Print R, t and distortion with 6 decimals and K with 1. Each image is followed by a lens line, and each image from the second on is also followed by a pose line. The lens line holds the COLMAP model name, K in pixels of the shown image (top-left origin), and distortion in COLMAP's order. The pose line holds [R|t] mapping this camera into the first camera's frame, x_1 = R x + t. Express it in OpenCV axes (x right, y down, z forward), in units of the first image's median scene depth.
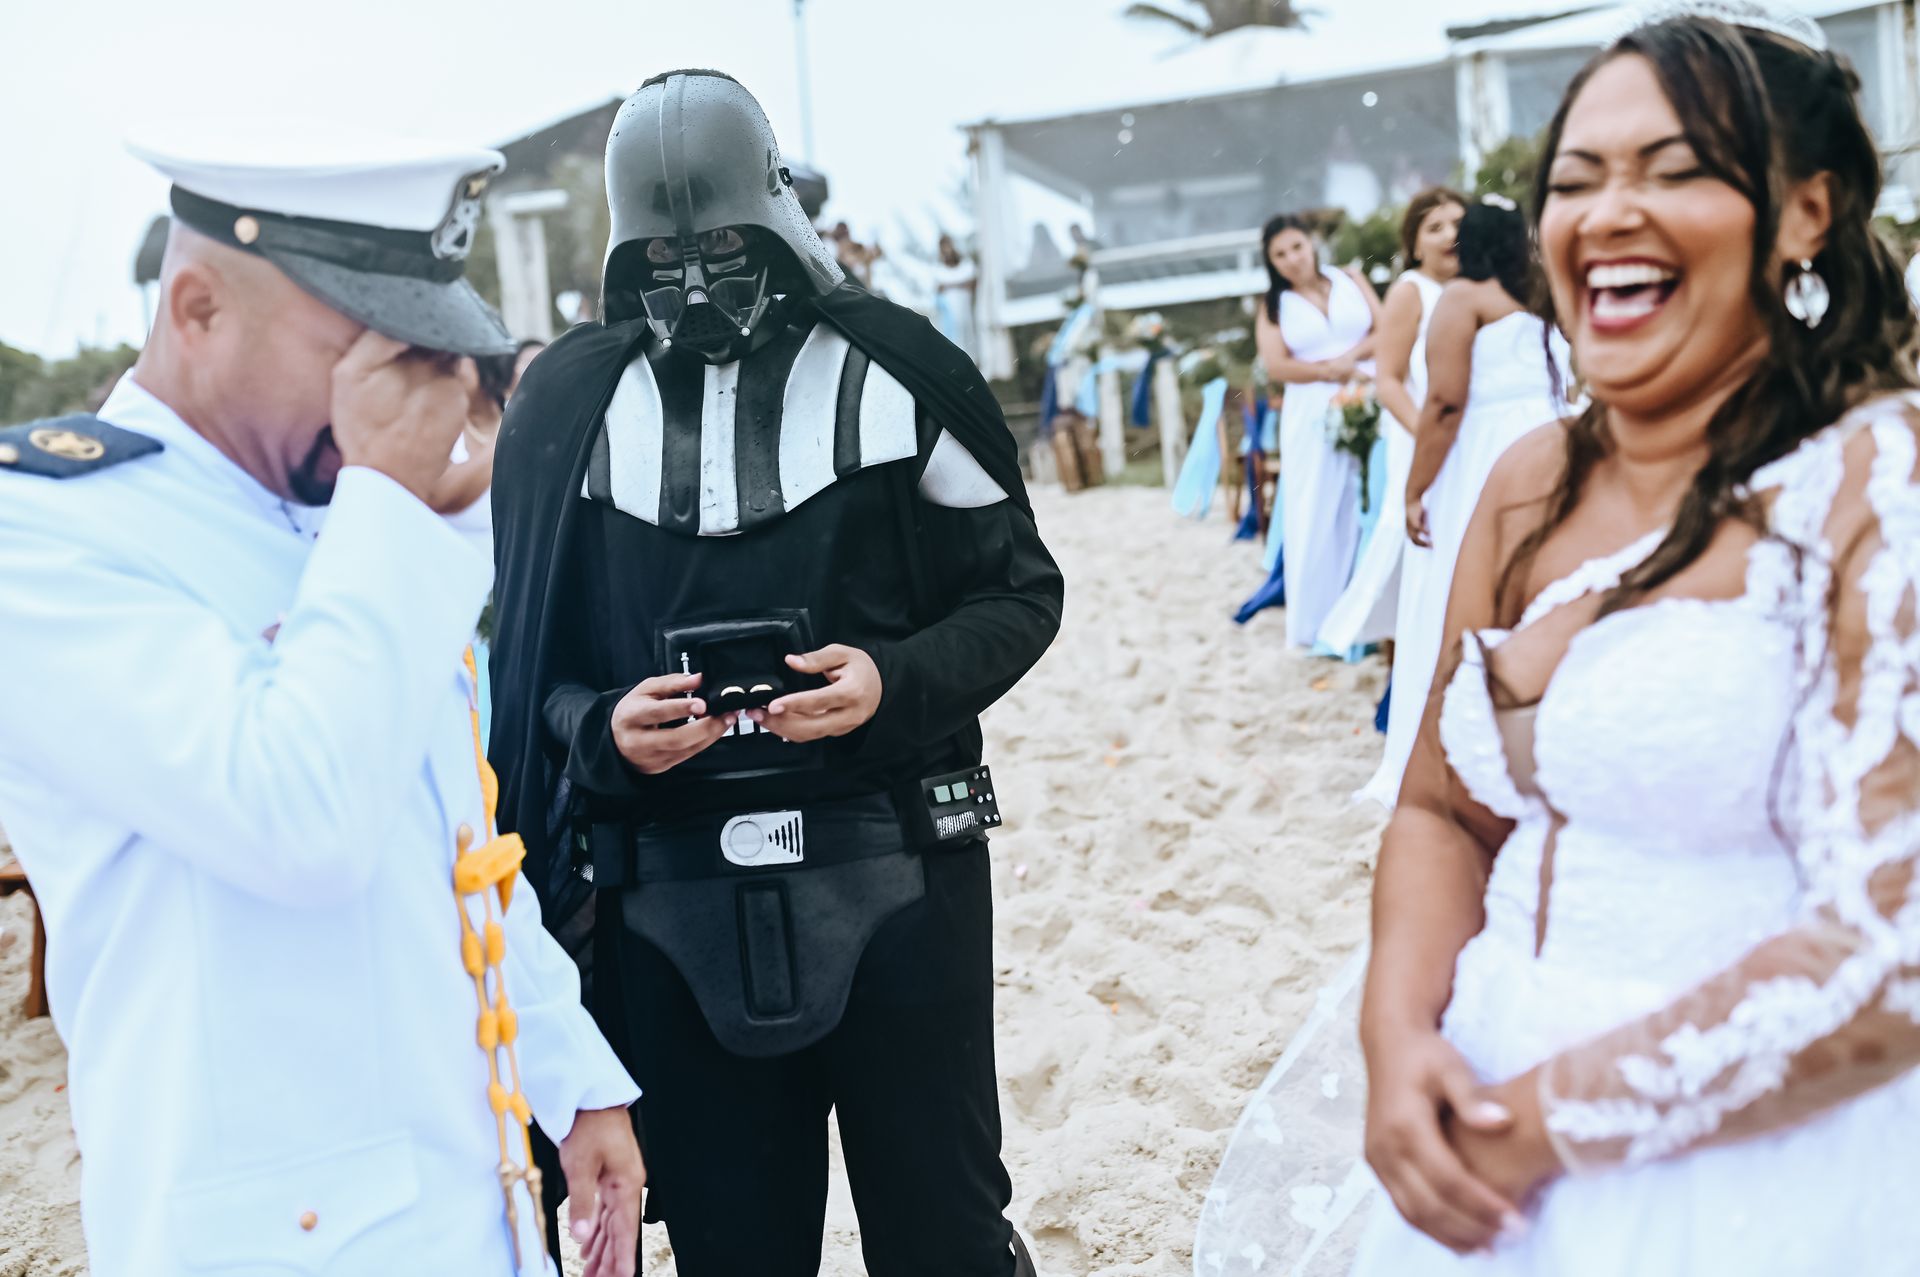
lens RADIAL K [[1825.8, 0, 960.0], [0, 1825.8, 638.5], [0, 0, 1]] dist [-0.078856, 0.117230]
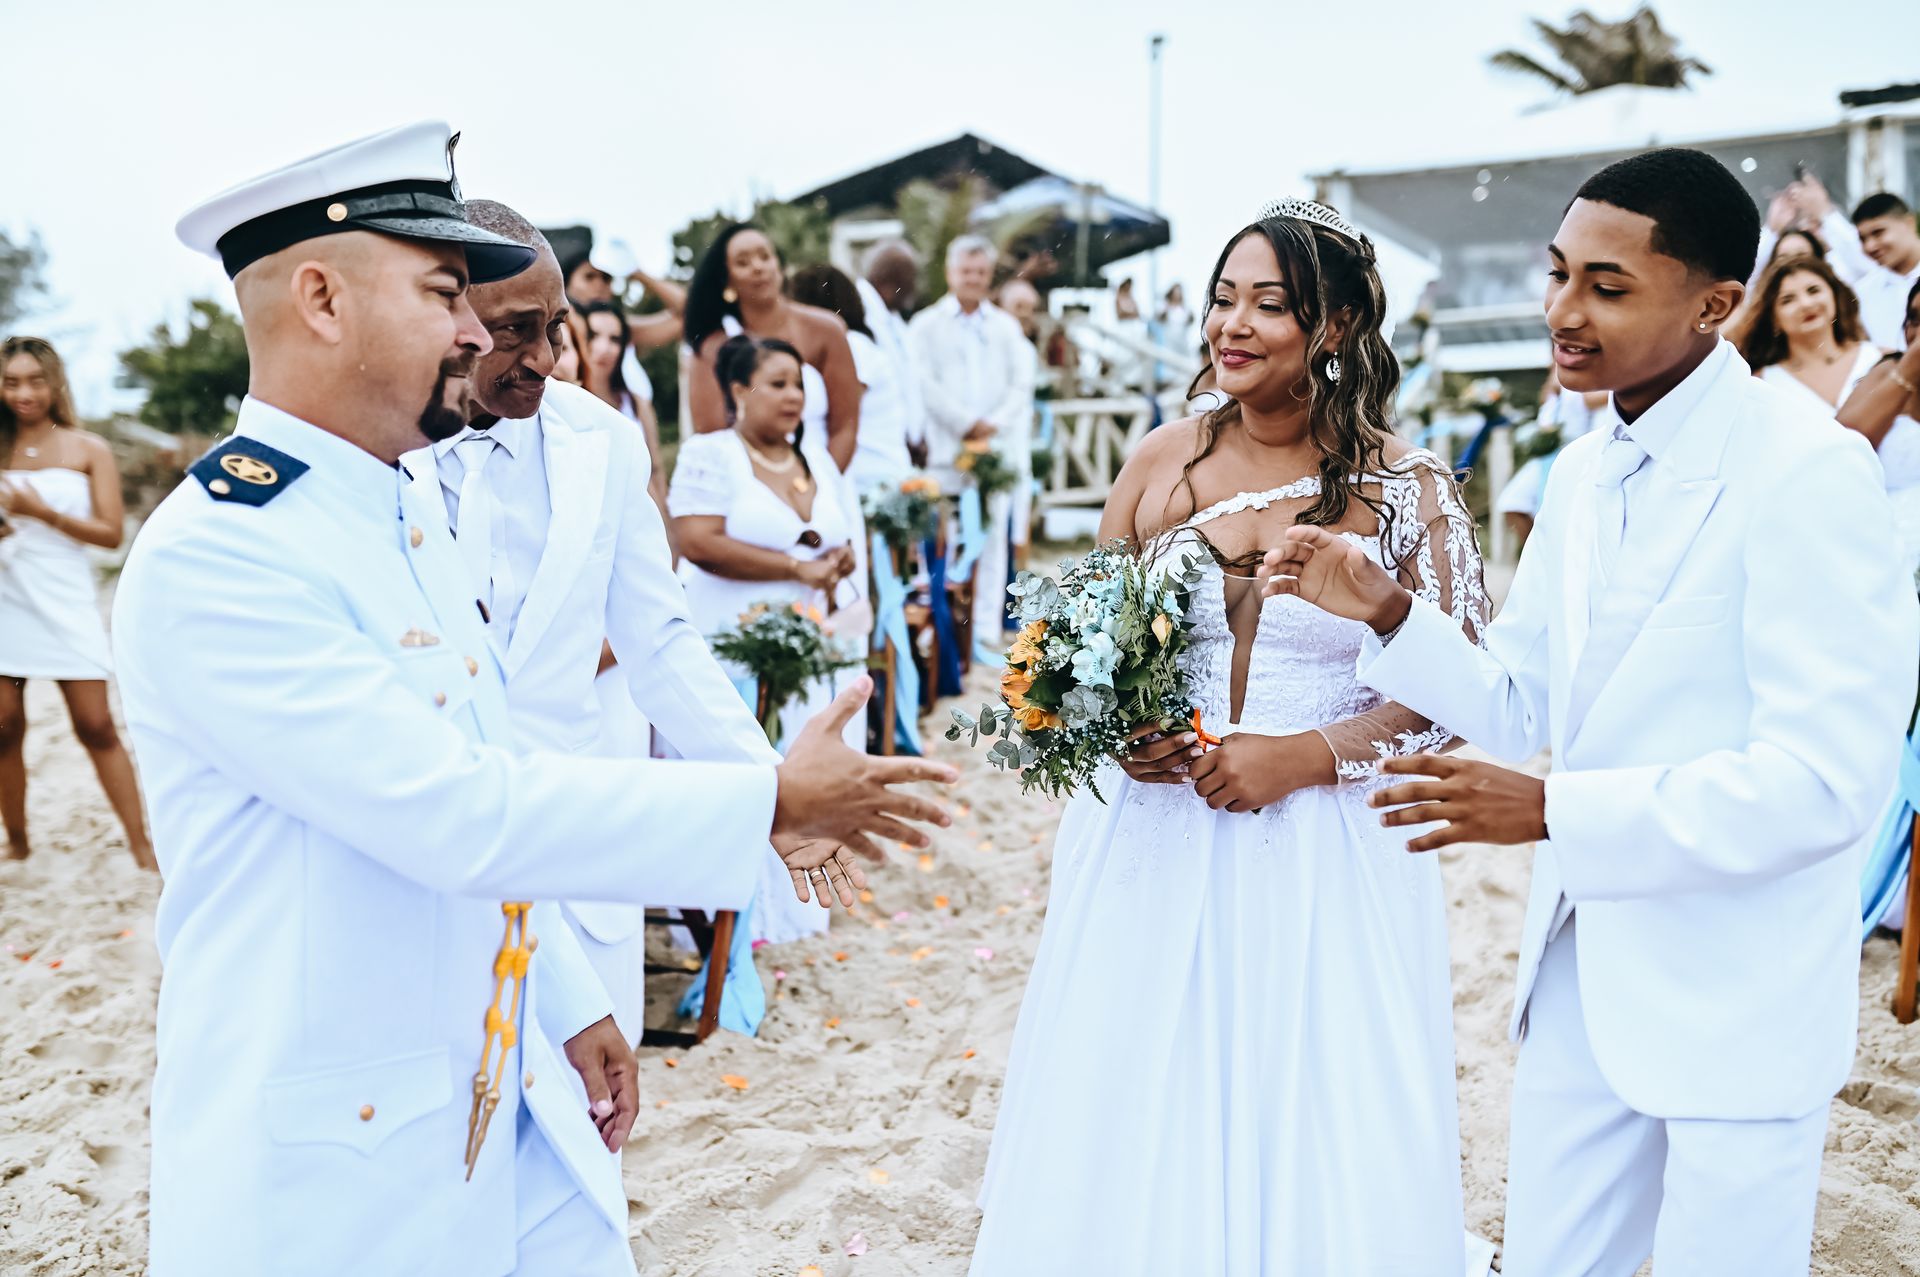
lens RADIAL K [[1816.6, 0, 960.0], [0, 1816.6, 638.5], [0, 0, 1]] dist [-0.052587, 0.032258]
pose [[0.981545, 0.080716, -0.173364, 0.009653], [-0.084463, 0.996324, -0.014332, -0.007293], [0.171570, 0.028711, 0.984754, 0.030881]]
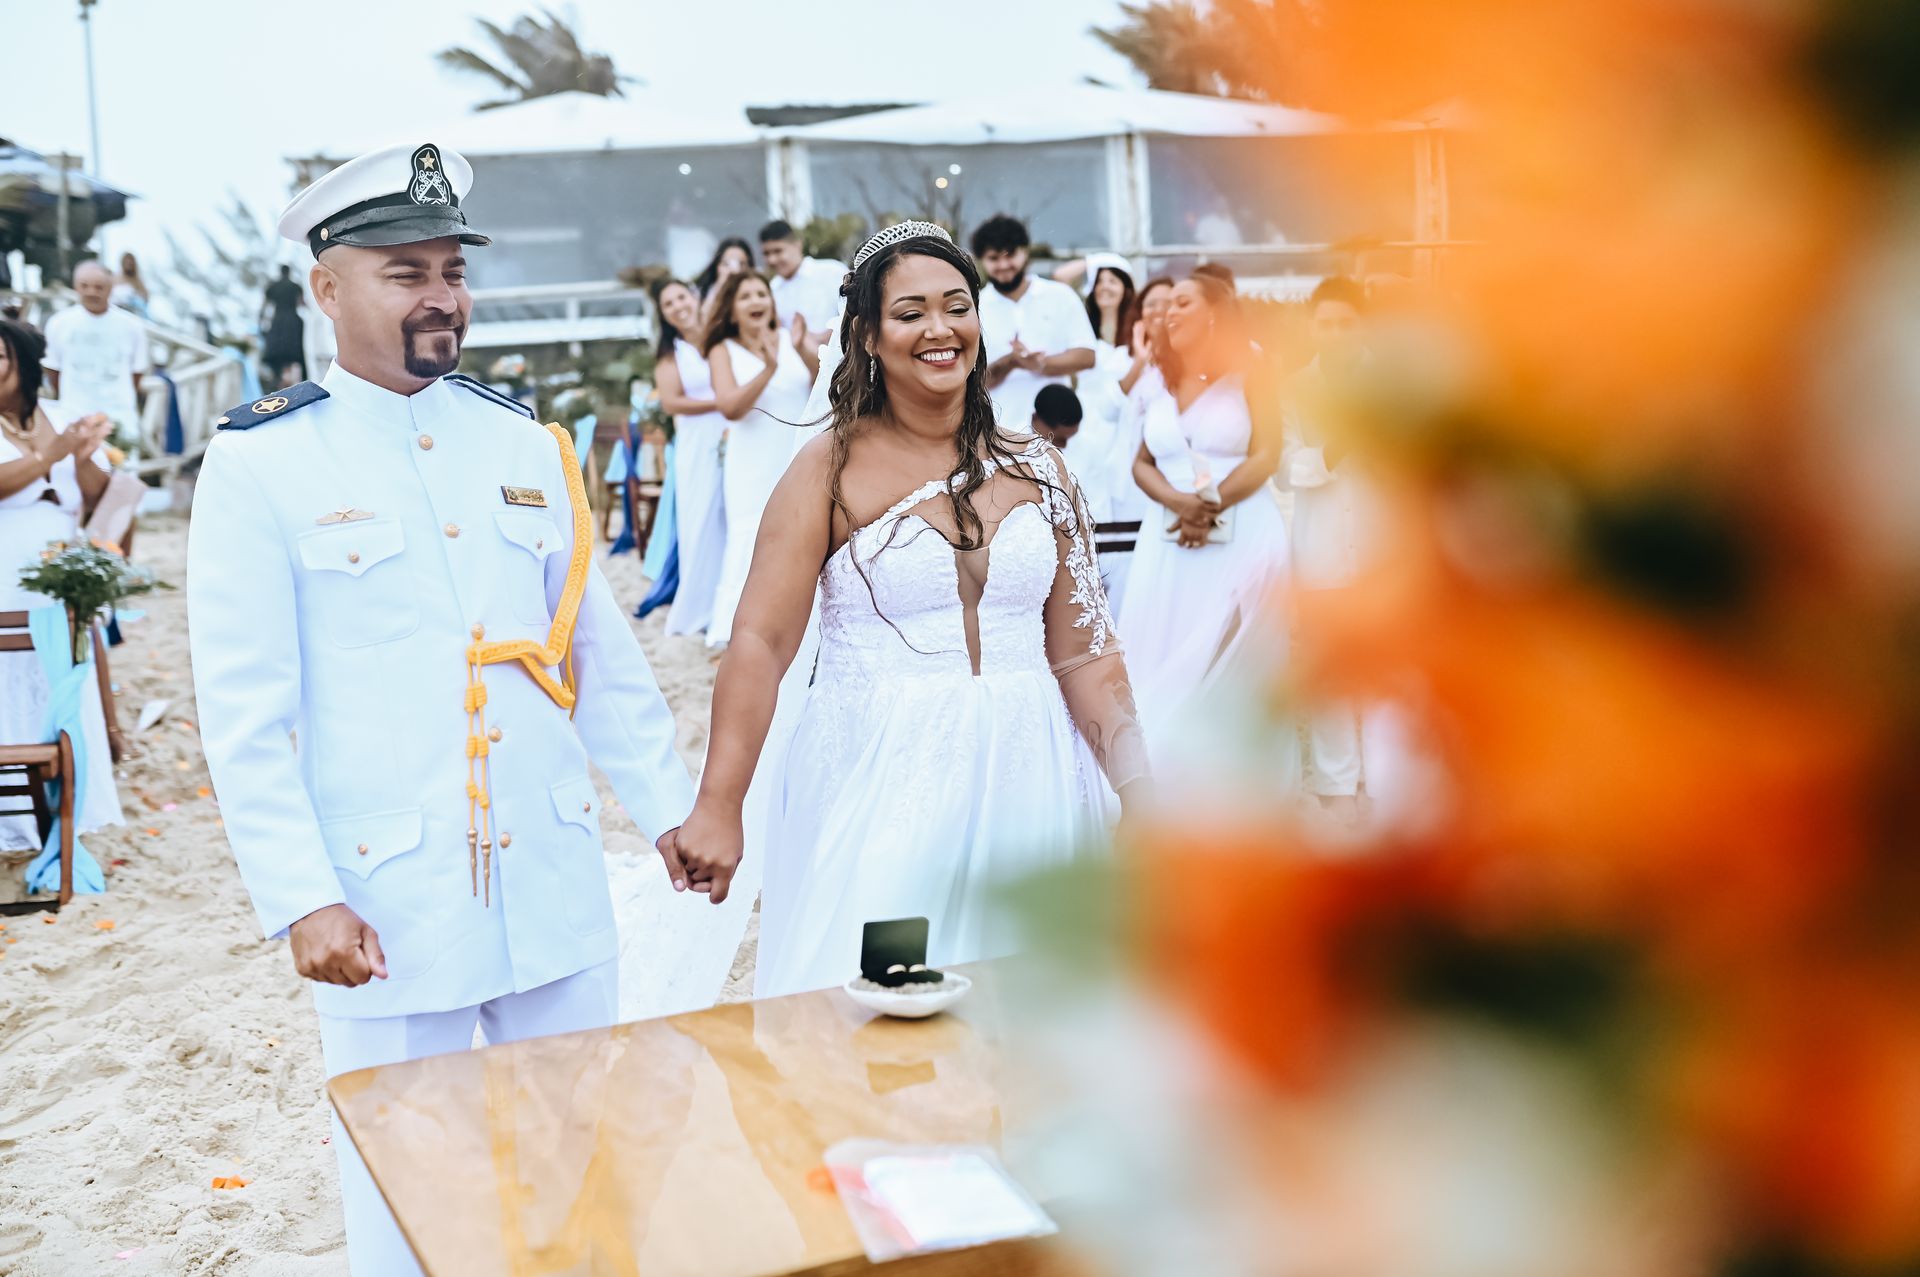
lens RADIAL K [[1873.1, 0, 960.0], [0, 1873.1, 638.5], [0, 0, 1]] dist [-0.056846, 0.100752]
pose [[0.922346, 0.003493, 0.386349, -0.100327], [0.008665, 0.999521, -0.029723, 0.034705], [-0.386268, 0.030762, 0.921874, -0.165736]]
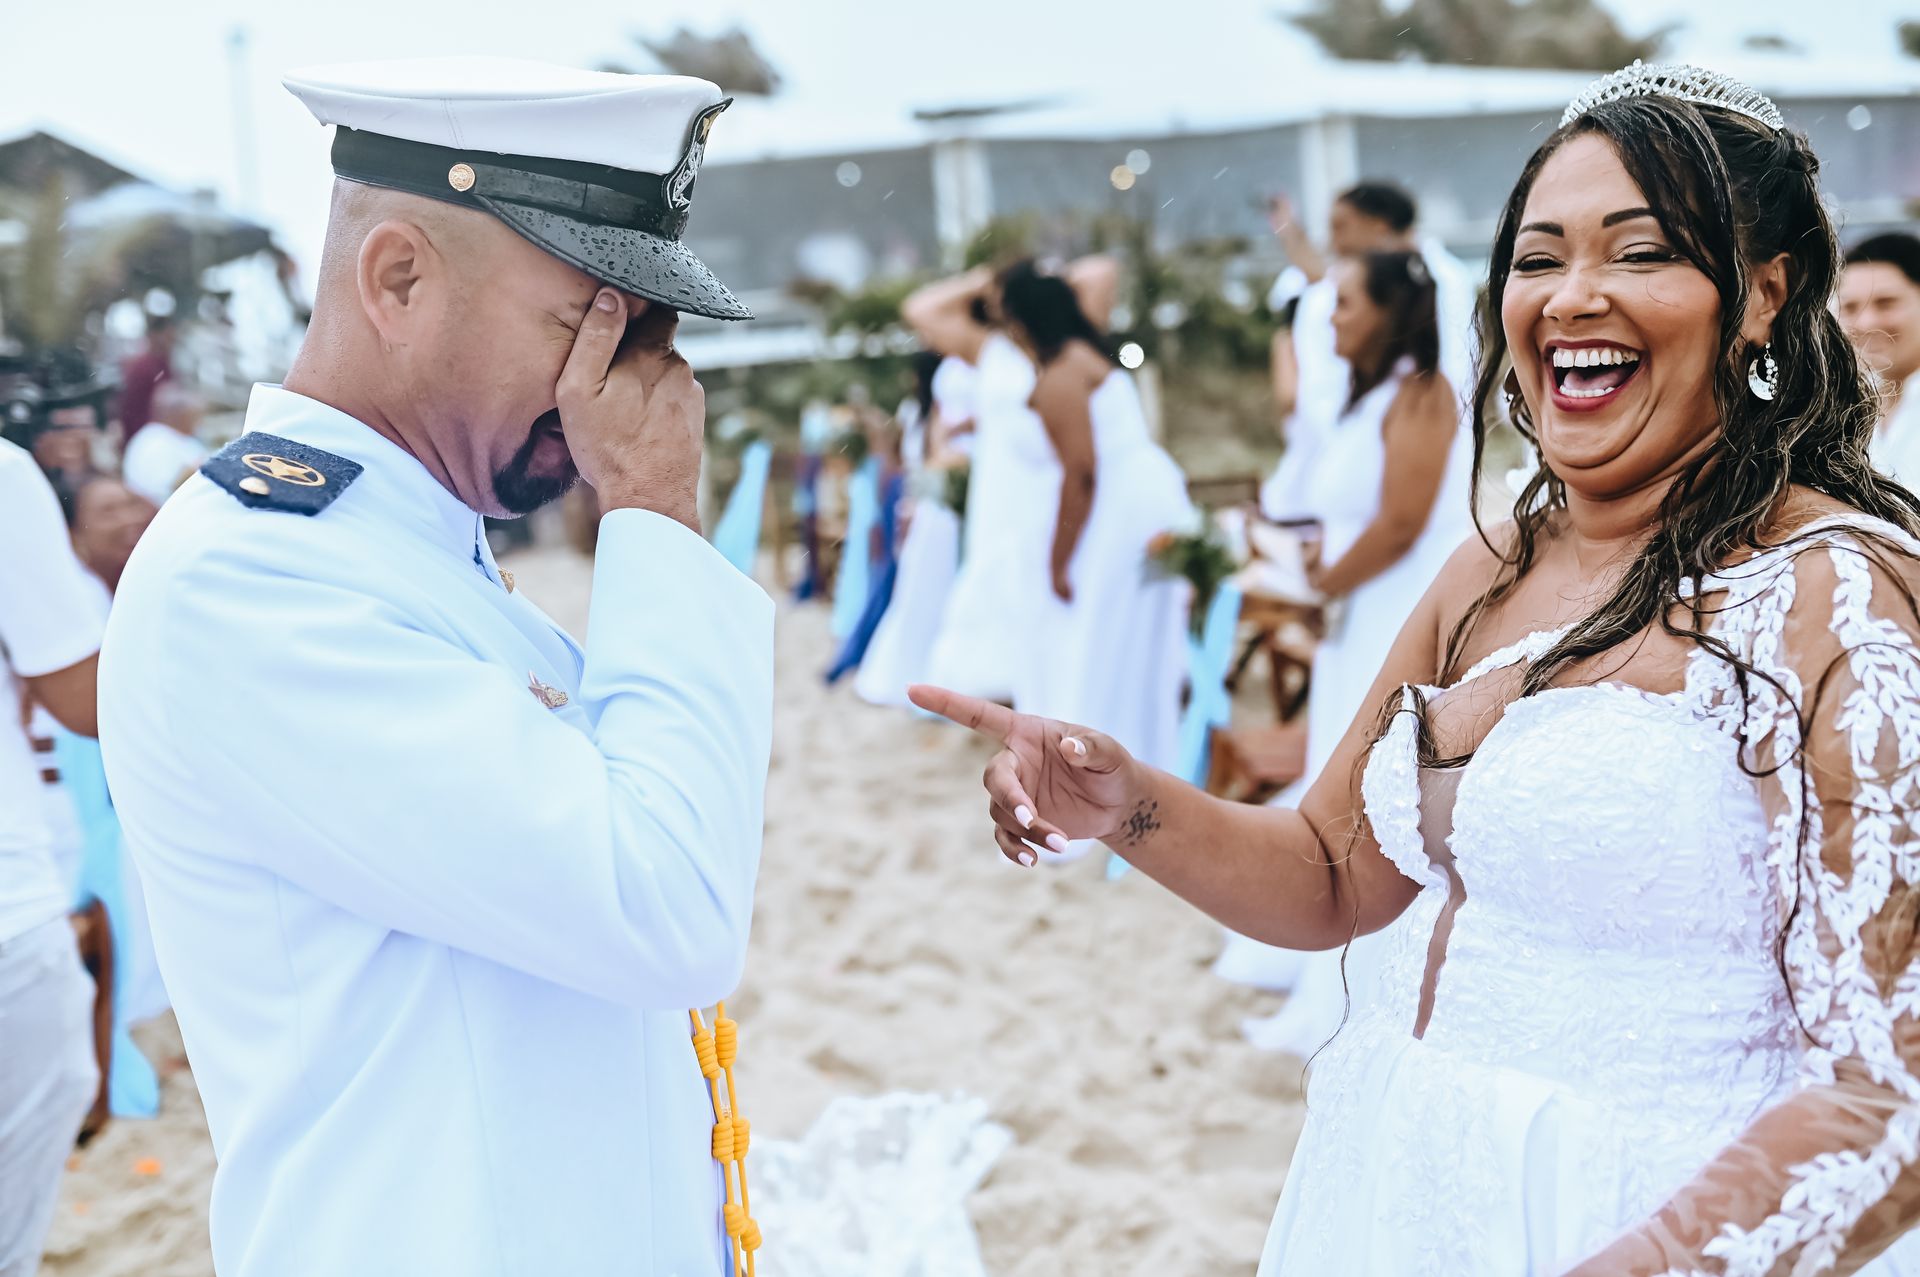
lens RADIAL K [[1804.5, 0, 960.0], [0, 1804.5, 638.5], [0, 0, 1]] dist [-0.067653, 0.094370]
pose [[0.950207, -0.014787, 0.311267, -0.069666], [0.025827, 0.999174, -0.031375, -0.000399], [-0.310546, 0.037852, 0.949804, 0.026225]]
